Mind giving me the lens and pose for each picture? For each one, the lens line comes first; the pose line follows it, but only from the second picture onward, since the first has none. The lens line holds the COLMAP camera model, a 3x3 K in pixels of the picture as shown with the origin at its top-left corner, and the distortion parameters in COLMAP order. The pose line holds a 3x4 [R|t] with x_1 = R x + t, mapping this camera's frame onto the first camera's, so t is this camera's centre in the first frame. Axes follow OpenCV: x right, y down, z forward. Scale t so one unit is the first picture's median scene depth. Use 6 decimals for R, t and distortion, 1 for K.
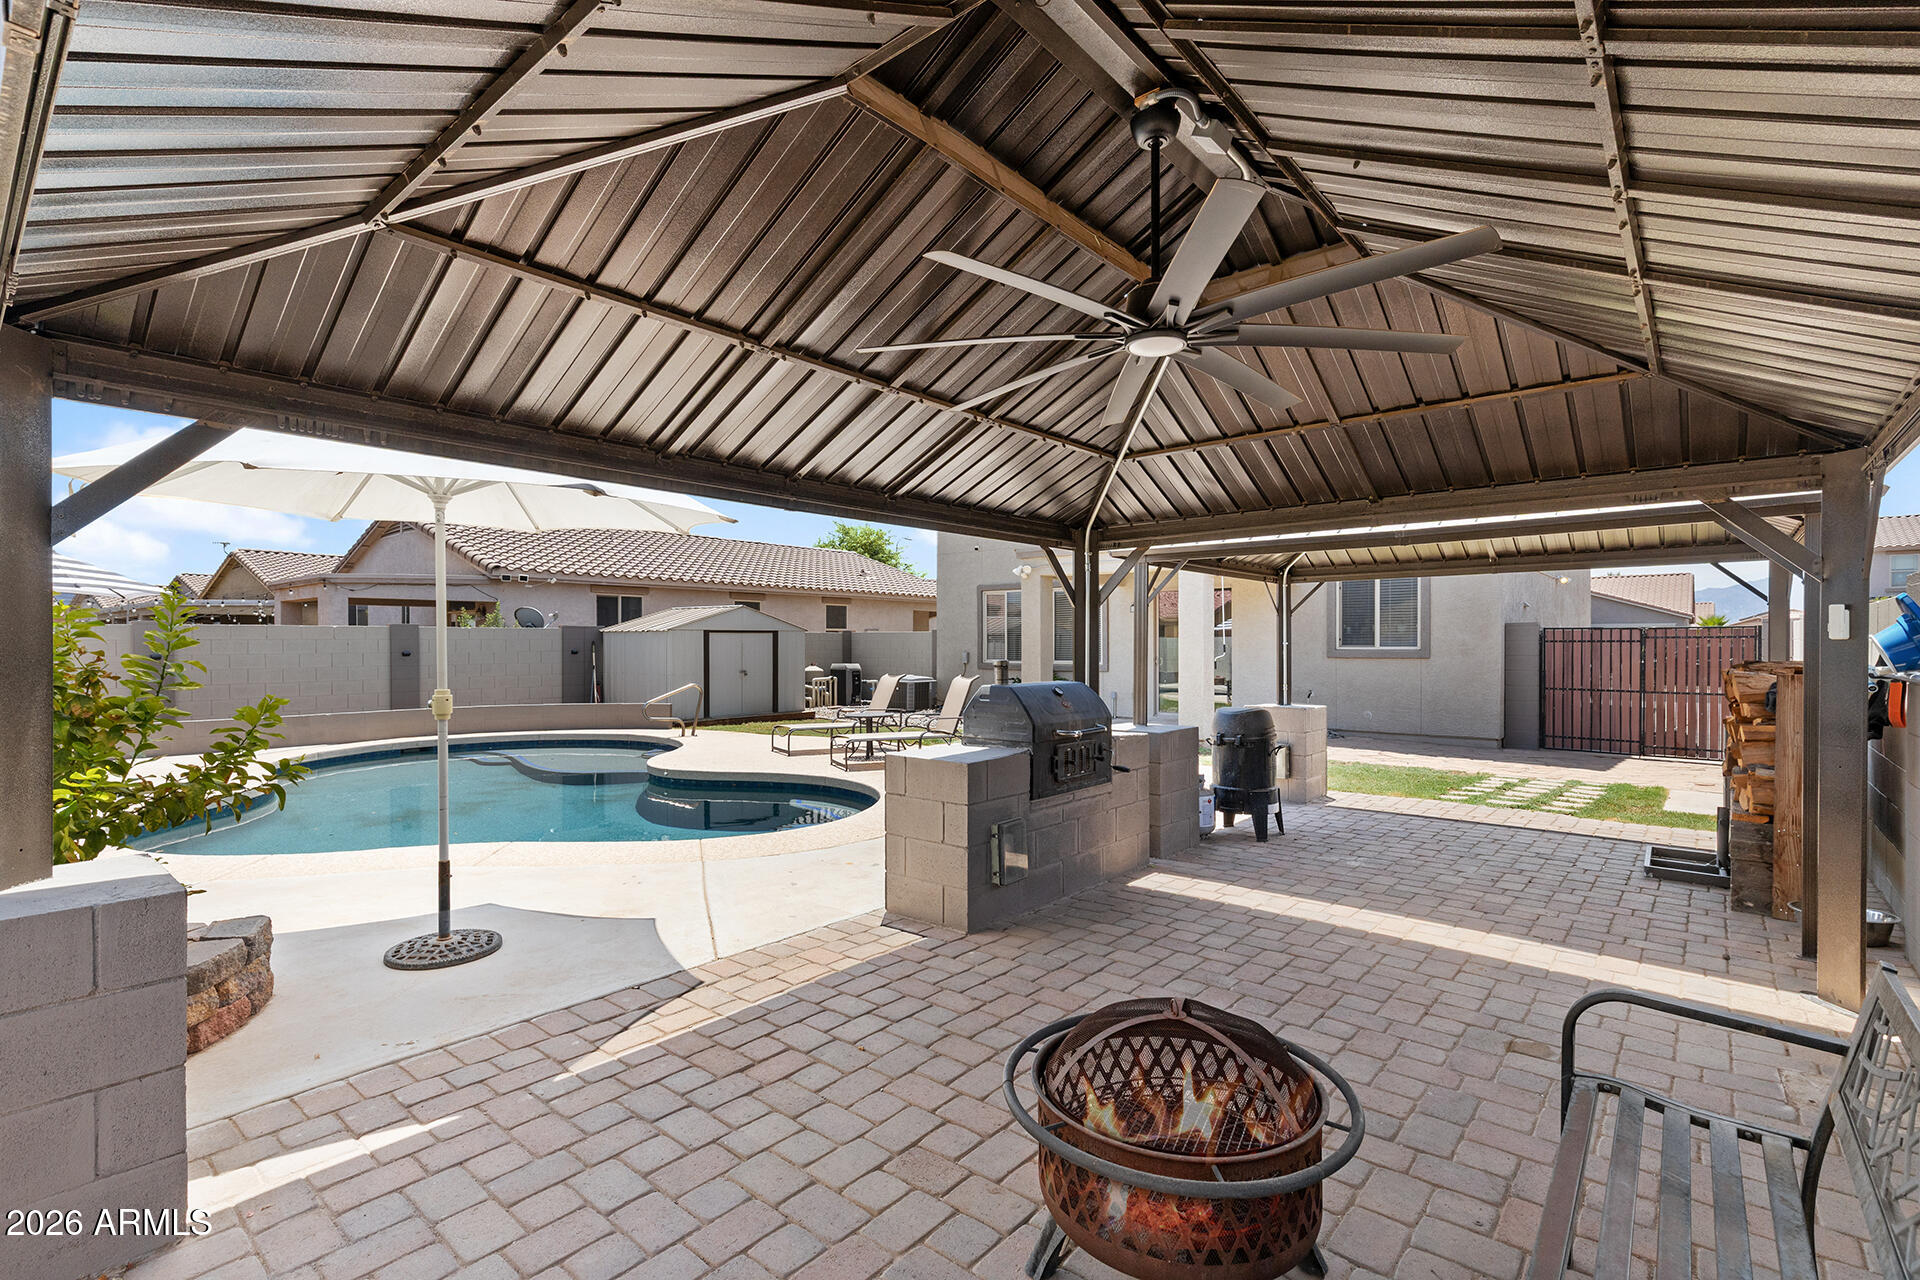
lens RADIAL K [[868.3, 0, 955.9], [0, 868.3, 657.9], [0, 0, 1]] dist [0.011407, -0.003574]
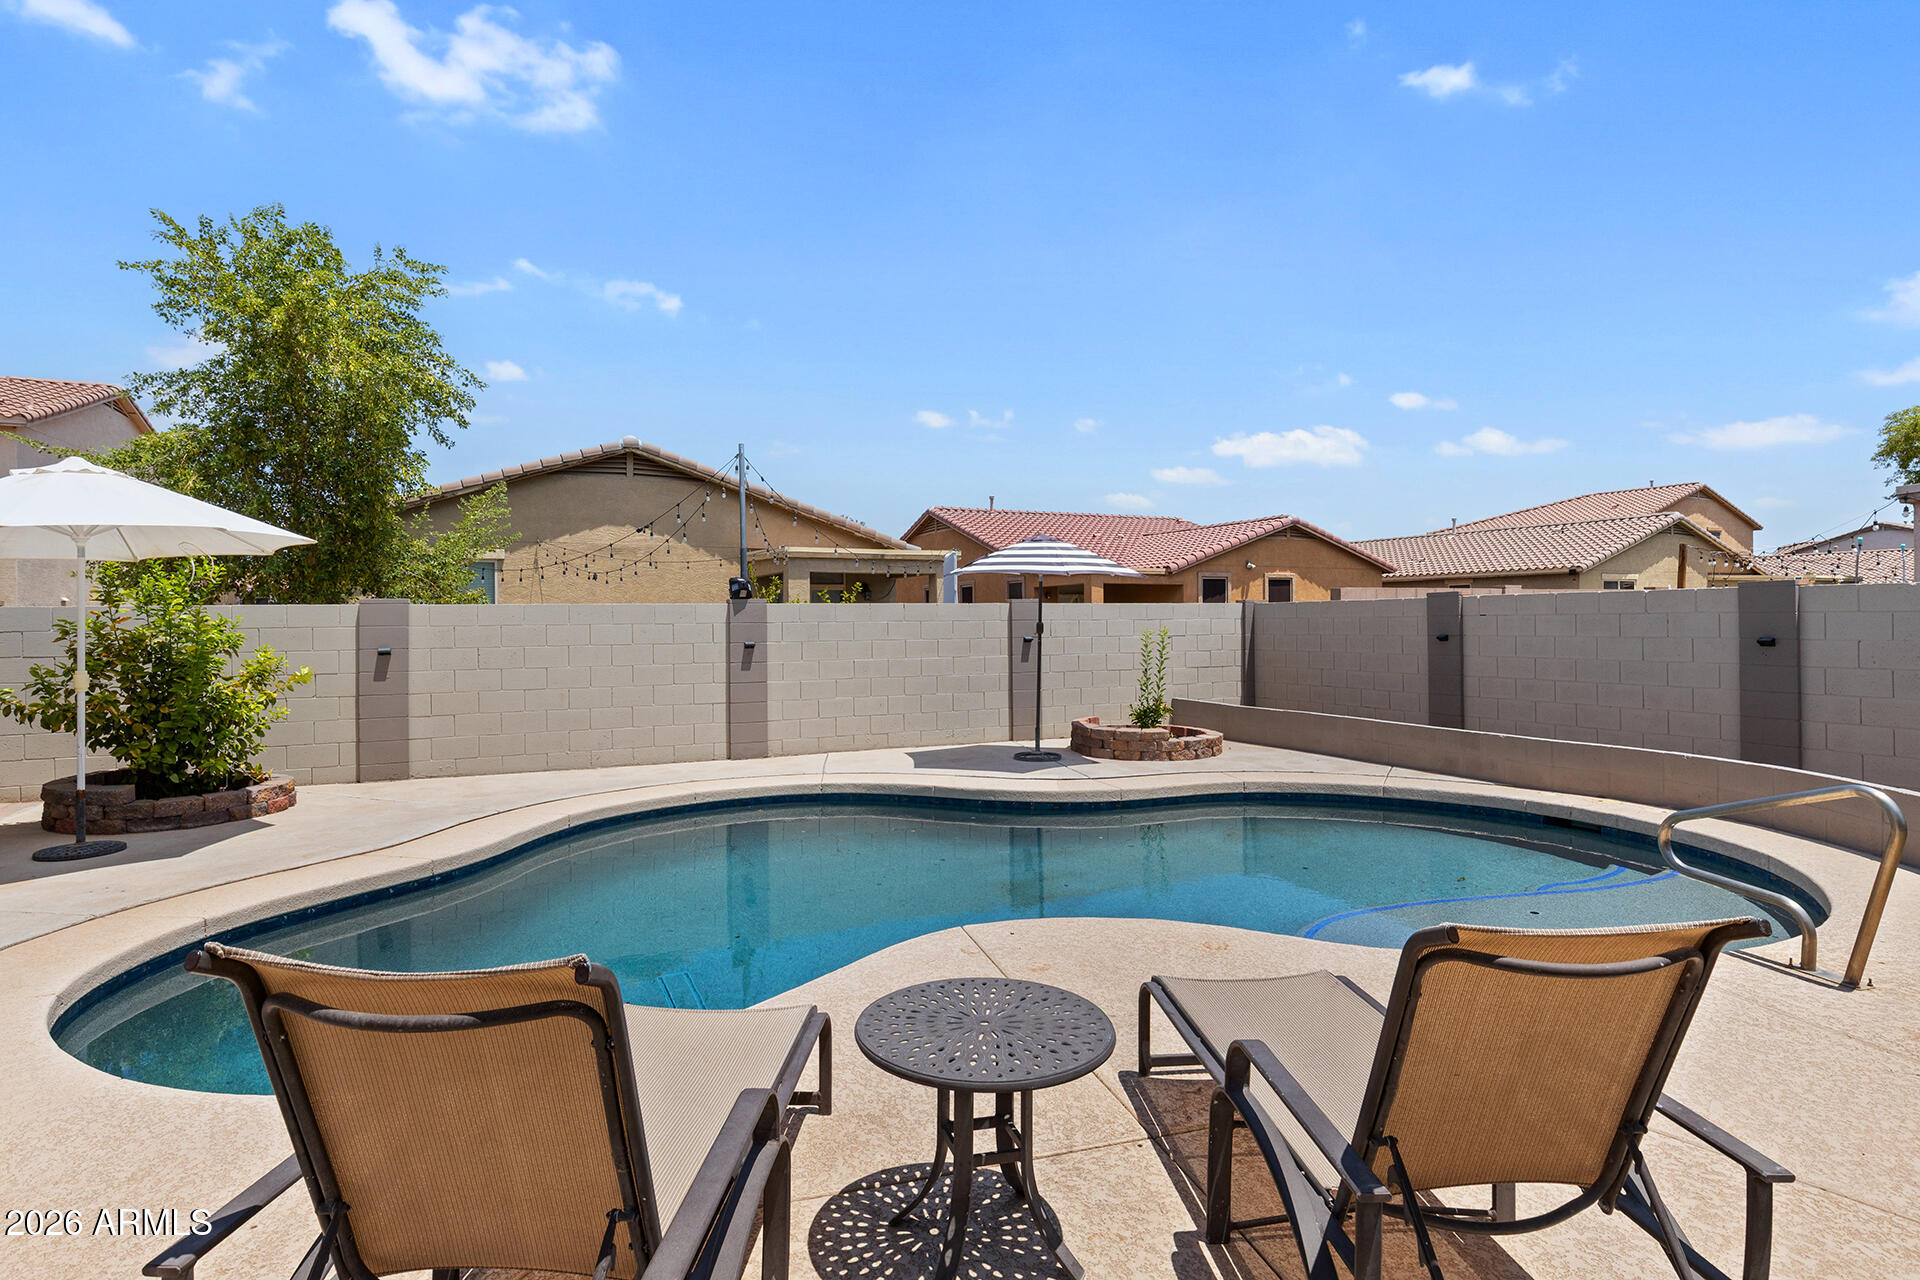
lens RADIAL K [[987.8, 0, 953.4], [0, 987.8, 626.9], [0, 0, 1]] dist [-0.001937, 0.001898]
pose [[-0.425722, 0.012740, -0.904764, 0.137833], [-0.005874, 0.999841, 0.016843, -0.036452], [0.904835, 0.012485, -0.425580, 1.526049]]
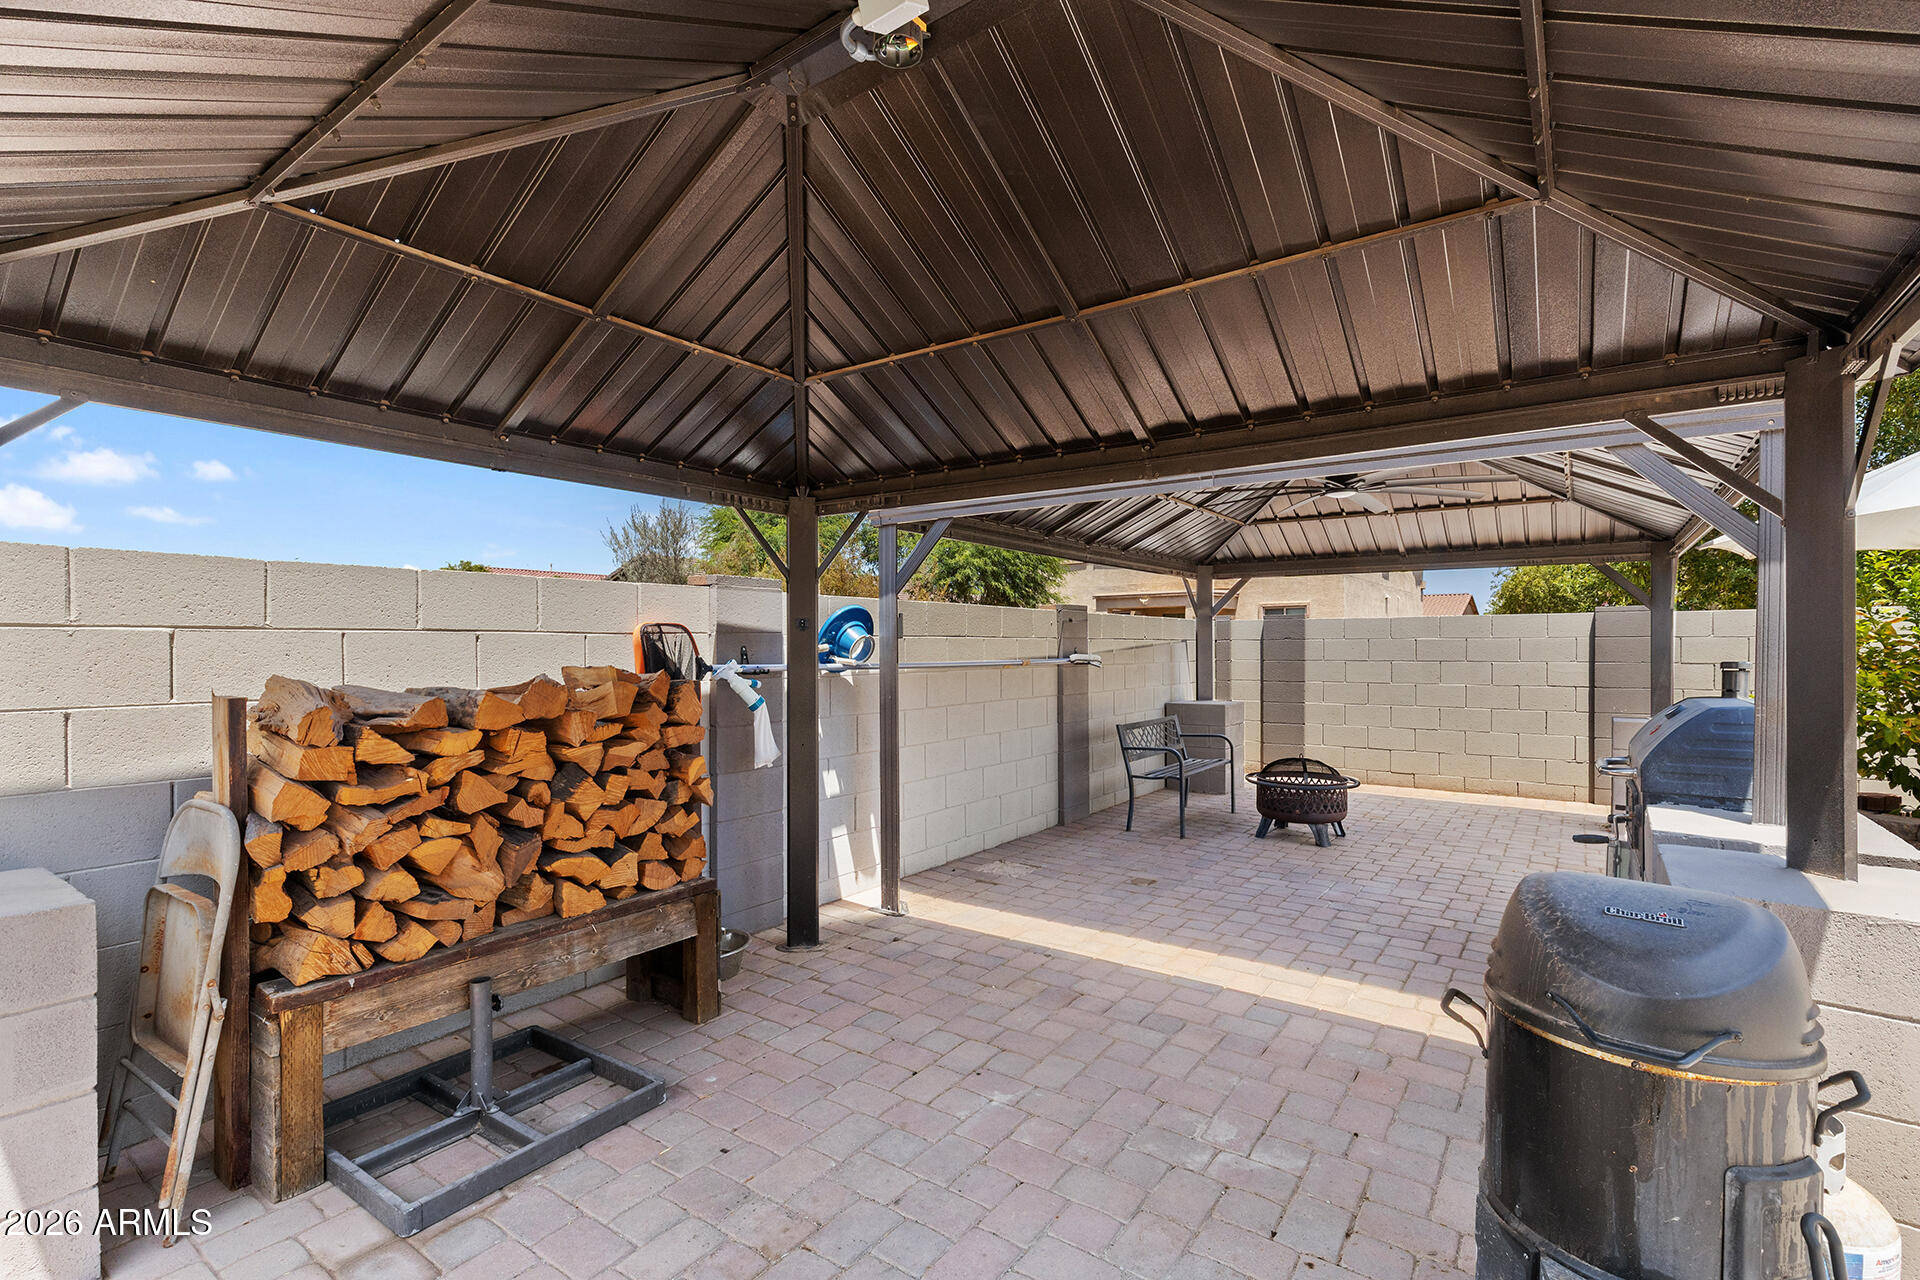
lens RADIAL K [[868.3, 0, 963.5], [0, 868.3, 656.3], [0, 0, 1]] dist [0.011407, -0.003574]
pose [[-0.995488, 0.004399, -0.094780, 0.445440], [0.001814, 0.999625, 0.027341, -0.012781], [0.094865, 0.027045, -0.995123, 1.007789]]
